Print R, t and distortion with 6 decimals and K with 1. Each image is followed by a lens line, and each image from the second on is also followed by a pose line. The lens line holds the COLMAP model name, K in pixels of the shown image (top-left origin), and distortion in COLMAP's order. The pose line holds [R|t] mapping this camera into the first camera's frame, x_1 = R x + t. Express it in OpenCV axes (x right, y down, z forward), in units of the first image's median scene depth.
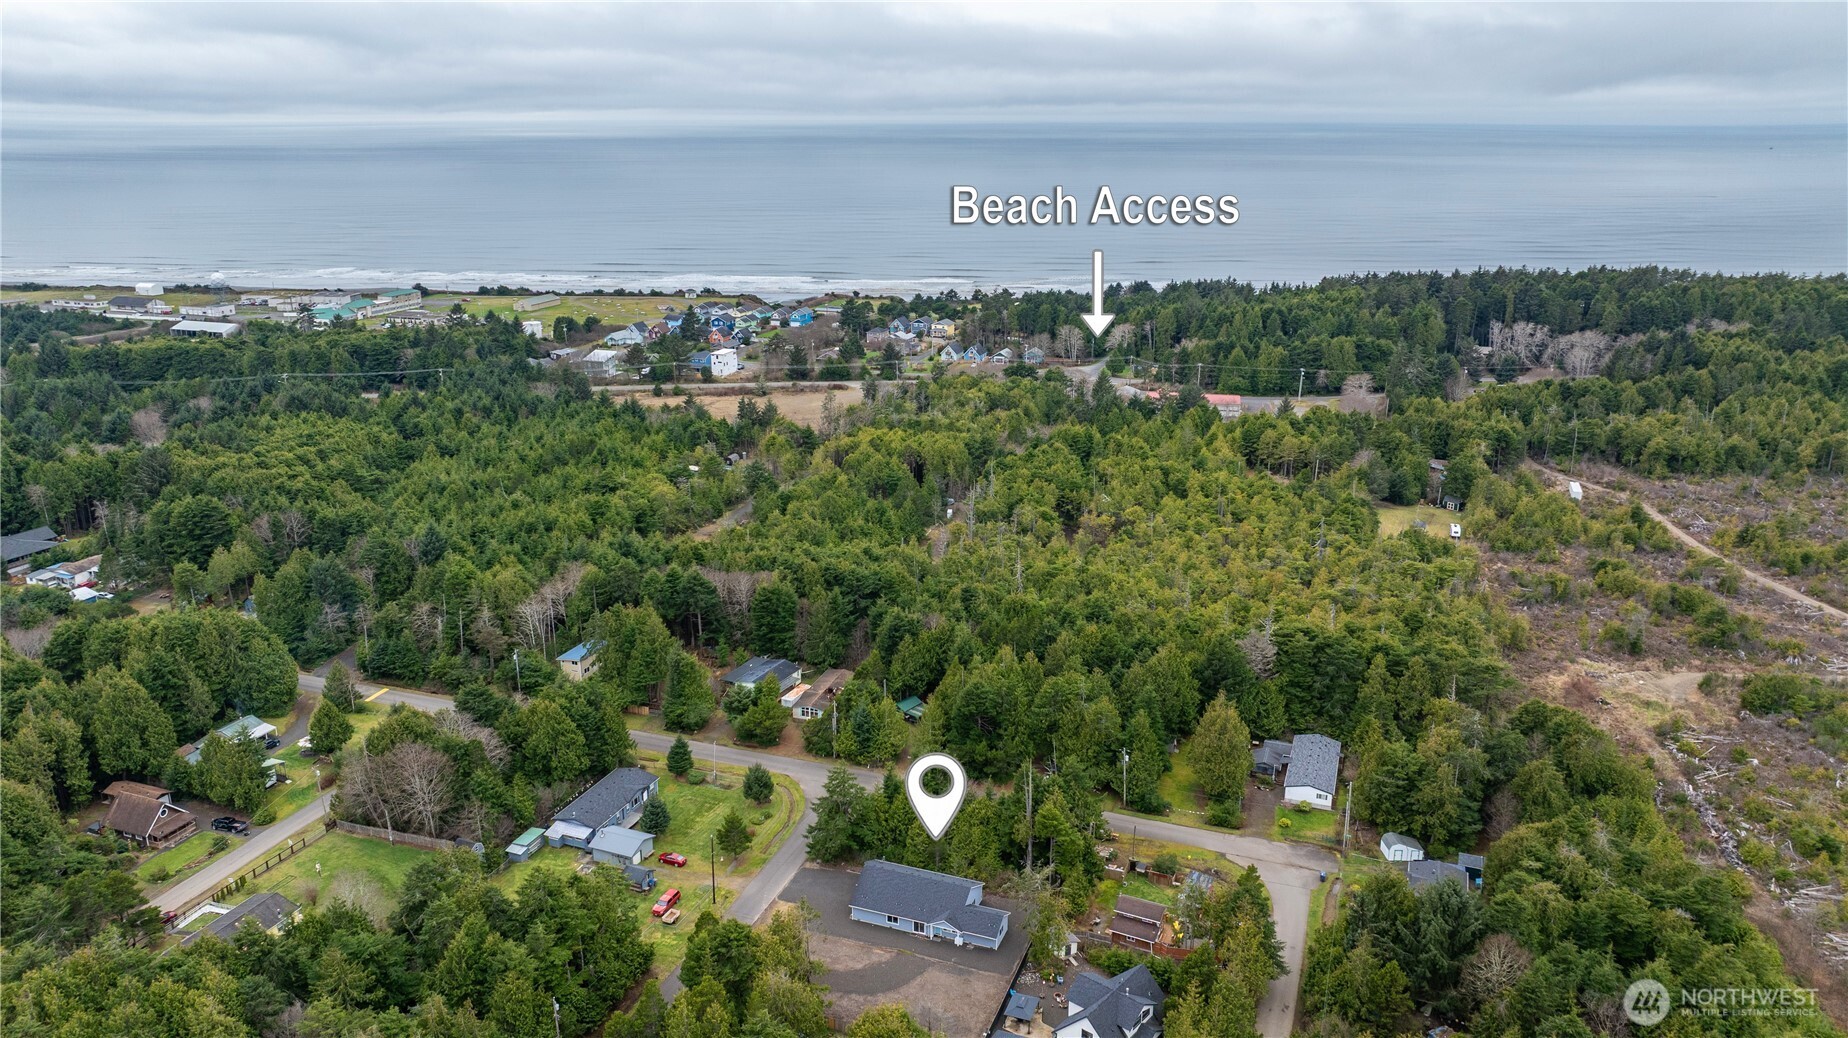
lens RADIAL K [[1278.0, 0, 924.0], [0, 1278.0, 519.0], [0, 0, 1]] dist [-0.033971, 0.006725]
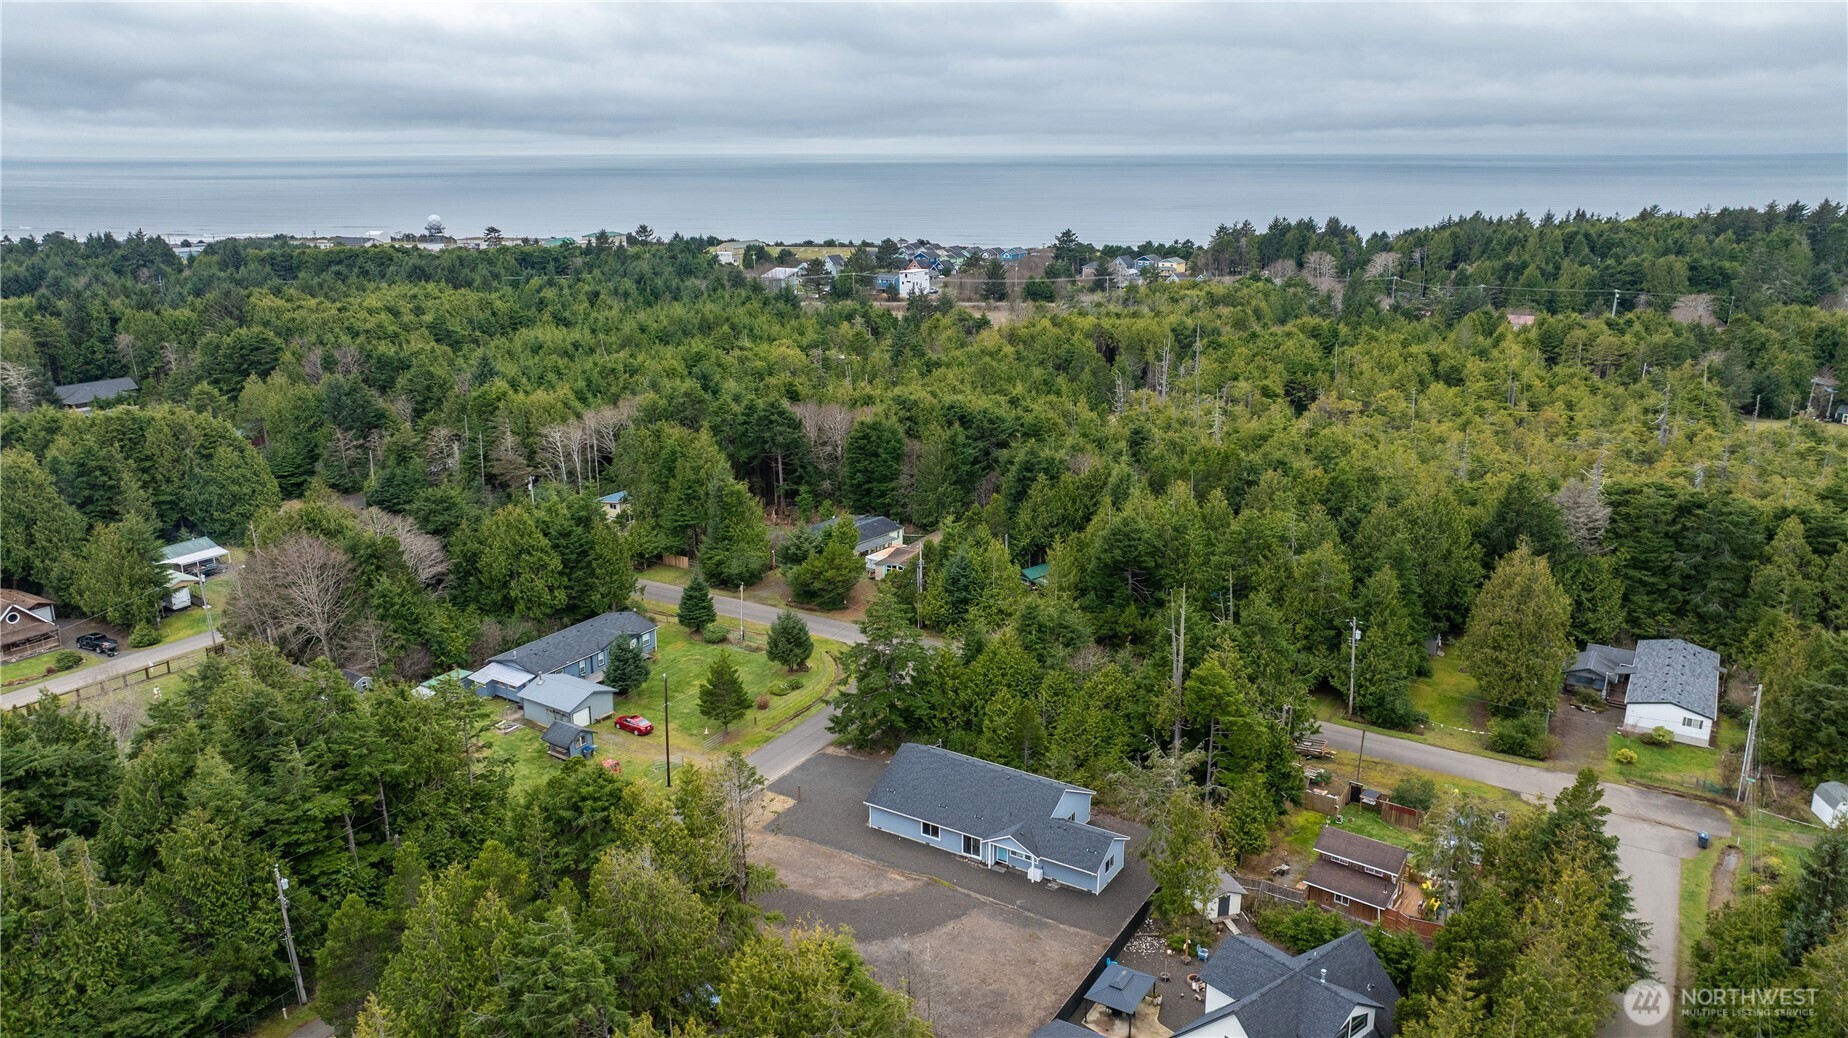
lens RADIAL K [[1278.0, 0, 924.0], [0, 1278.0, 519.0], [0, 0, 1]] dist [-0.033971, 0.006725]
pose [[0.980691, 0.047303, -0.189758, 0.059382], [-0.052275, 0.998406, -0.021278, 0.136781], [0.188449, 0.030787, 0.981600, 0.307090]]
